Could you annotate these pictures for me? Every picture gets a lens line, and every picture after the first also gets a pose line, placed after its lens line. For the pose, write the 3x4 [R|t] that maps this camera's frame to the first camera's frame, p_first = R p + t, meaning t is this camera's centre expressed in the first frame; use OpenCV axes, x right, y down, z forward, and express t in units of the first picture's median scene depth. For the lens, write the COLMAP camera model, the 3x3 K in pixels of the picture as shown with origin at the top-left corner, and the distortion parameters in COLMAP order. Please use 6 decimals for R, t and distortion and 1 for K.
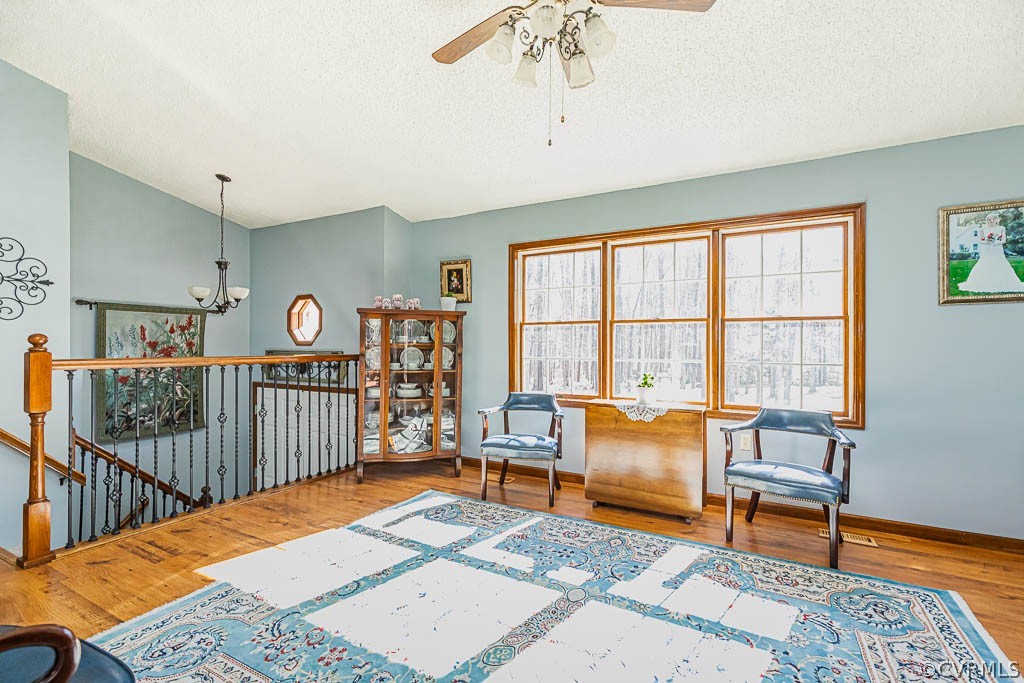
lens RADIAL K [[455.9, 0, 514.5], [0, 455.9, 342.2], [0, 0, 1]] dist [0.003023, -0.000599]
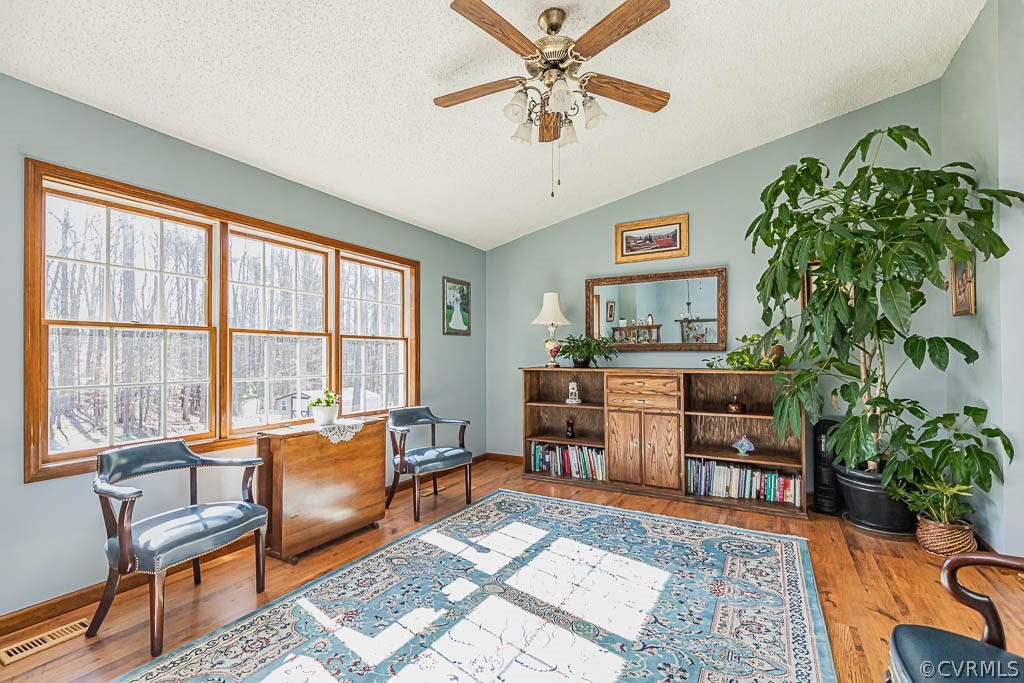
lens RADIAL K [[461.8, 0, 509.8], [0, 461.8, 352.7], [0, 0, 1]] dist [0.003671, 0.000077]
pose [[0.023275, 0.005502, 0.999714, -0.755780], [-0.004207, 0.999977, -0.005405, -0.007502], [-0.999720, -0.004080, 0.023298, 0.722625]]
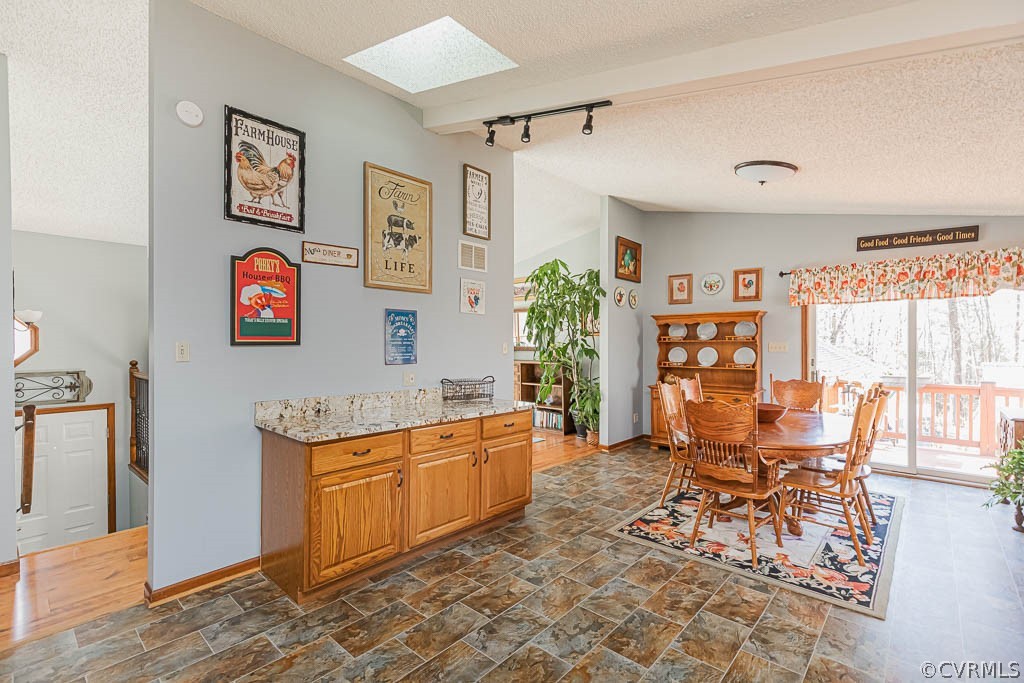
lens RADIAL K [[463.4, 0, 510.6], [0, 463.4, 343.8], [0, 0, 1]] dist [0.002840, 0.000016]
pose [[0.234888, -0.007335, 0.971995, -1.997916], [-0.002797, 0.999962, 0.008222, -0.089016], [-0.972018, -0.004649, 0.234859, -0.336656]]
